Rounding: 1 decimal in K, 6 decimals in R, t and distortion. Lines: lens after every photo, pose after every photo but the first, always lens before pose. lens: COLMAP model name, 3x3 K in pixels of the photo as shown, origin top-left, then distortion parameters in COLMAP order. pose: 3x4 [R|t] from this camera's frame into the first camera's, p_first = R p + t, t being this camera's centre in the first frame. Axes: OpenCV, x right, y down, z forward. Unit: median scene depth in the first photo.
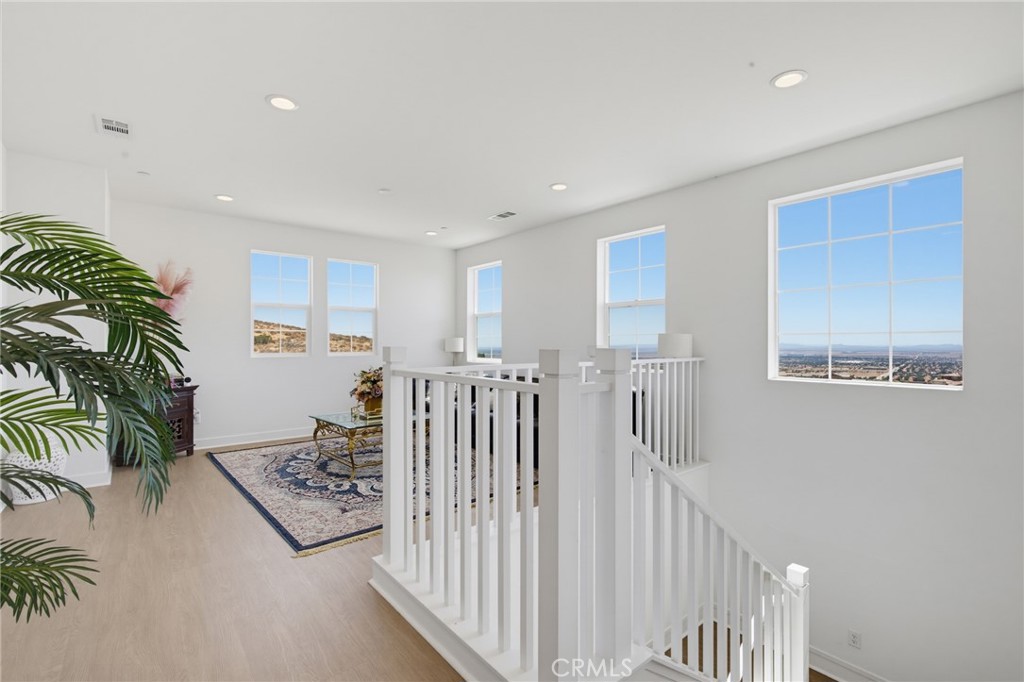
lens RADIAL K [[465.8, 0, 513.0], [0, 465.8, 344.5], [0, 0, 1]] dist [0.011420, -0.001061]
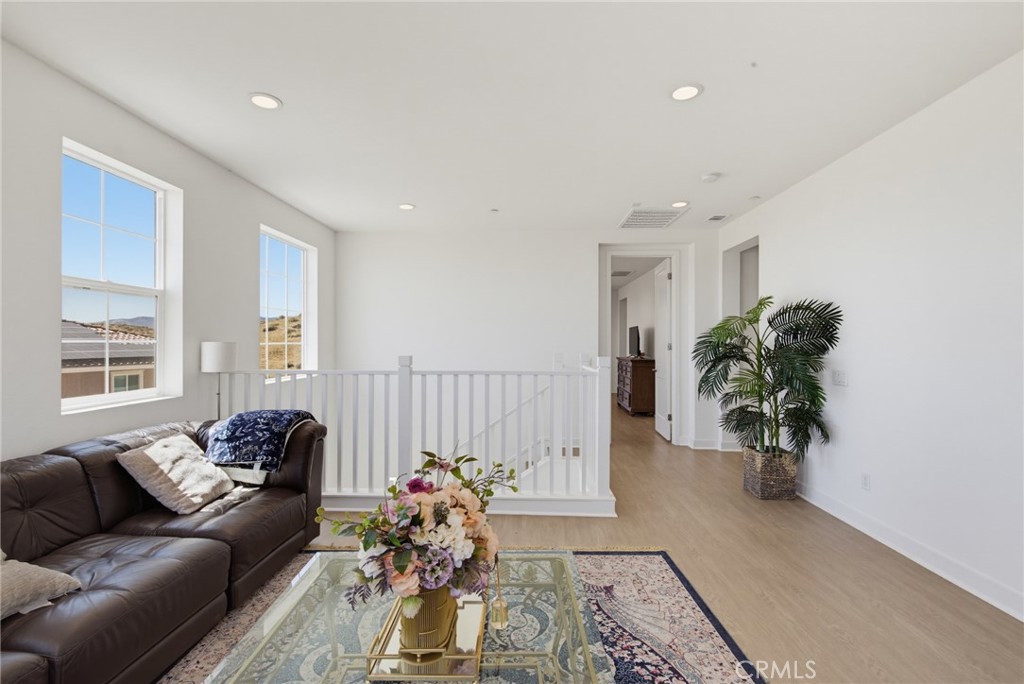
lens RADIAL K [[465.8, 0, 513.2], [0, 465.8, 344.4], [0, 0, 1]] dist [0.011420, -0.001061]
pose [[-0.754636, 0.000277, 0.656143, -0.749630], [-0.006113, 0.999954, -0.007453, -0.021877], [-0.656115, -0.009635, -0.754600, 1.701595]]
